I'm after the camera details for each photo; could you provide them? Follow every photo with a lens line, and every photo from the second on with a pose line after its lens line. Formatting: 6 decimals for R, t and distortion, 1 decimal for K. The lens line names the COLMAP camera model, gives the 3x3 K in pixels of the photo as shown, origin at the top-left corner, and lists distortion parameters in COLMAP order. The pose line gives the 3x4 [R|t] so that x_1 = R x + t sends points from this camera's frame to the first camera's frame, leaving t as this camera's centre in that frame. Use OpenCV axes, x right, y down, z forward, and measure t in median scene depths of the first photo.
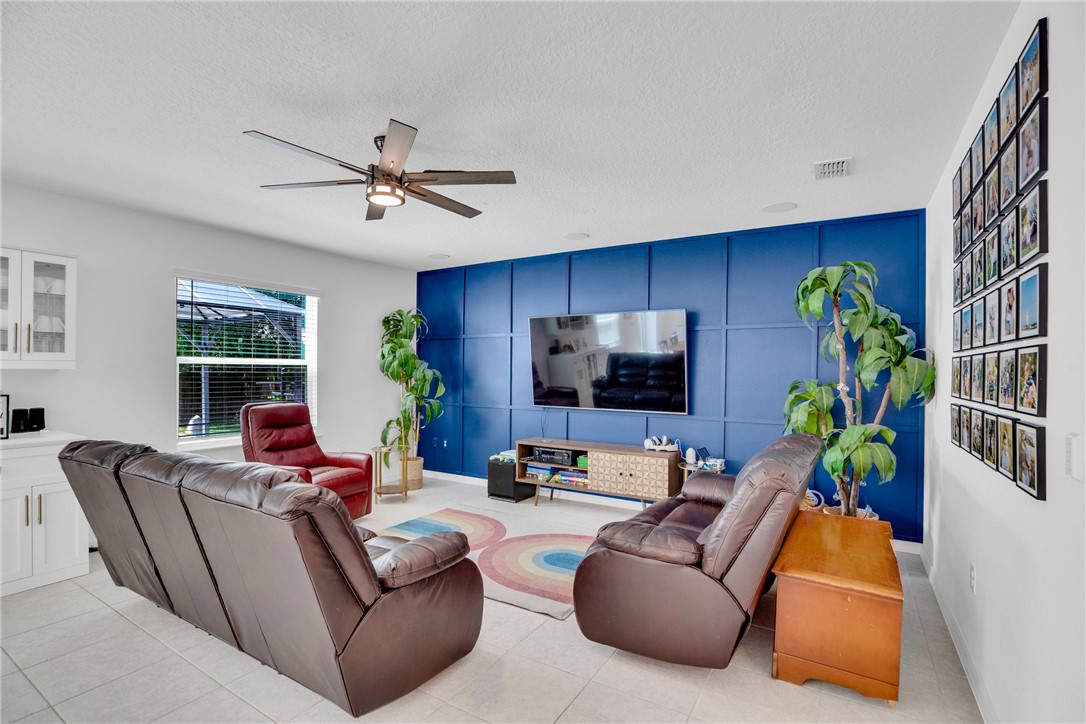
lens RADIAL K [[500.1, 0, 550.5], [0, 500.1, 370.0], [0, 0, 1]] dist [-0.038036, 0.008776]
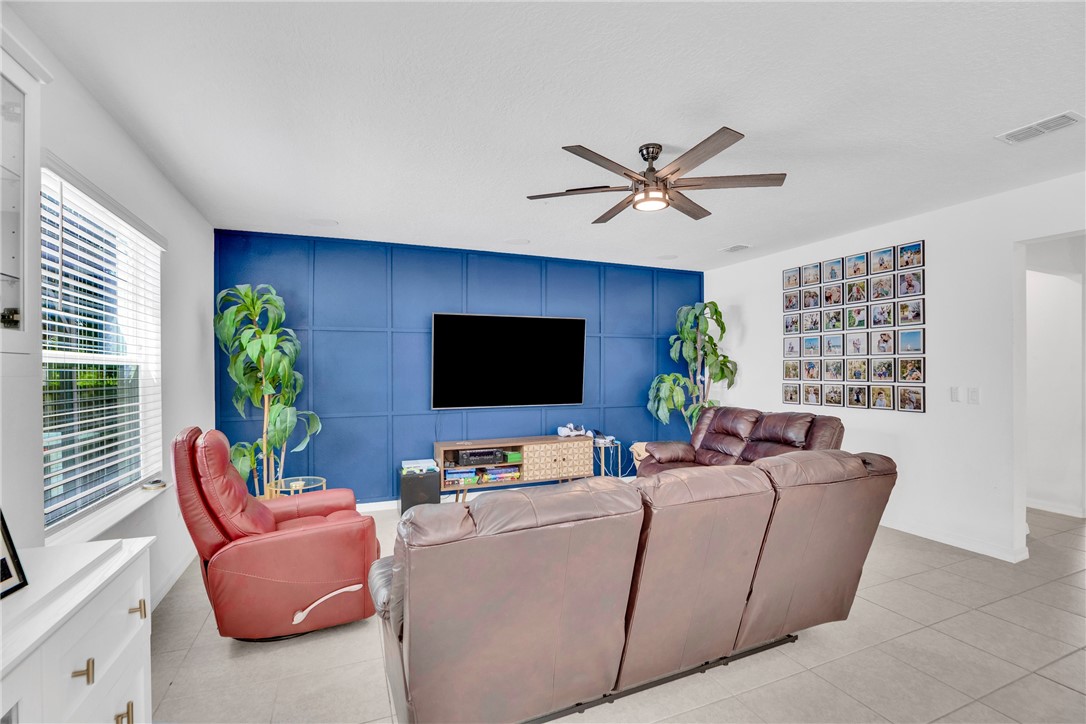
lens RADIAL K [[500.1, 0, 558.3], [0, 500.1, 372.4], [0, 0, 1]] dist [-0.038036, 0.008776]
pose [[0.580273, -0.014420, 0.814294, -1.000540], [0.008607, 0.999896, 0.011573, -0.005883], [-0.814377, 0.000293, 0.580337, 0.431961]]
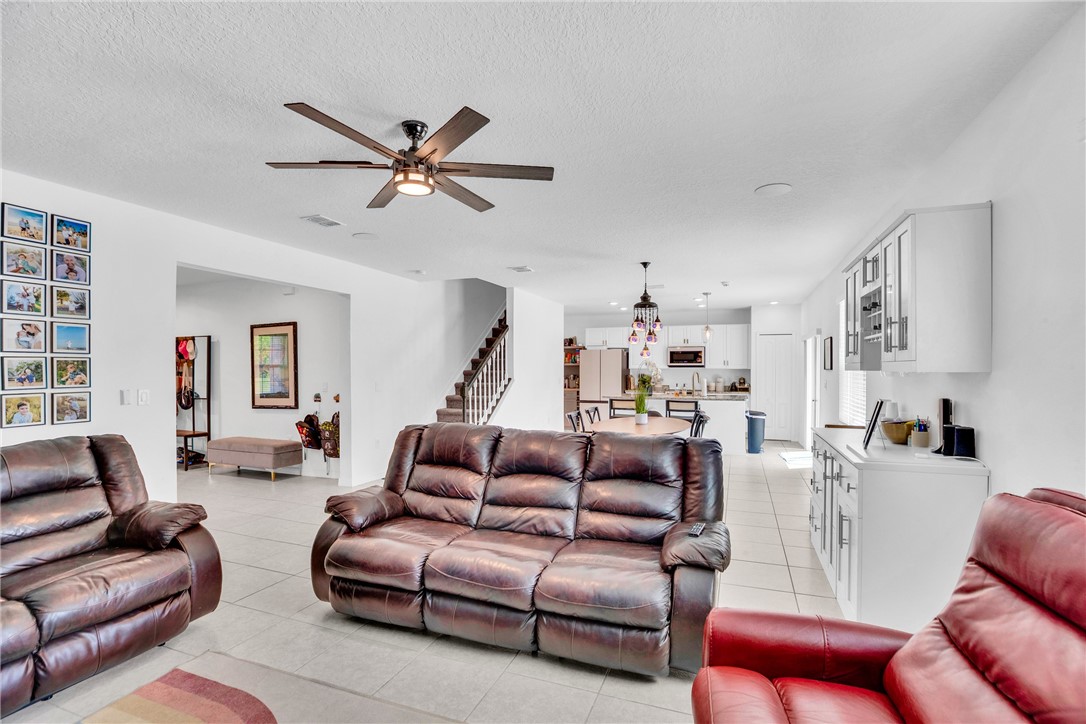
lens RADIAL K [[500.1, 0, 552.2], [0, 500.1, 366.8], [0, 0, 1]] dist [-0.038036, 0.008776]
pose [[-0.981743, -0.008735, -0.190009, -0.314261], [-0.008513, 0.999962, -0.001983, -0.008314], [0.190019, -0.000329, -0.981780, 1.531381]]
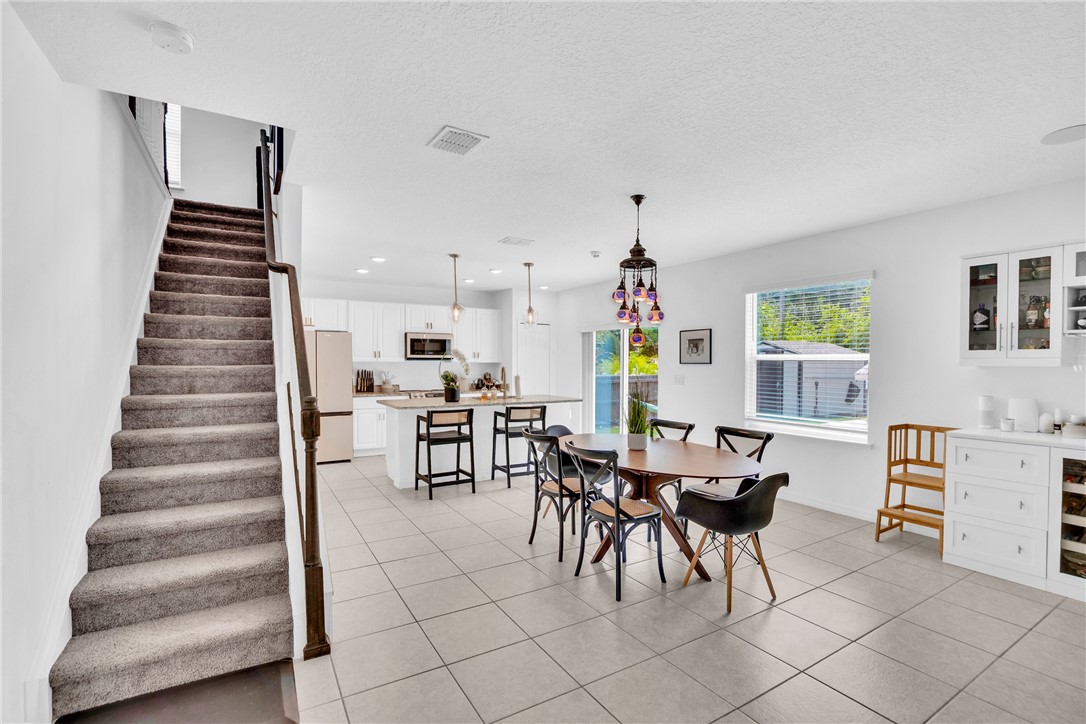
lens RADIAL K [[500.1, 0, 552.8], [0, 500.1, 370.6], [0, 0, 1]] dist [-0.038036, 0.008776]
pose [[-0.449999, 0.006332, -0.893007, 0.101246], [-0.007323, 0.999915, 0.010780, -0.000150], [0.892999, 0.011390, -0.449914, 0.267090]]
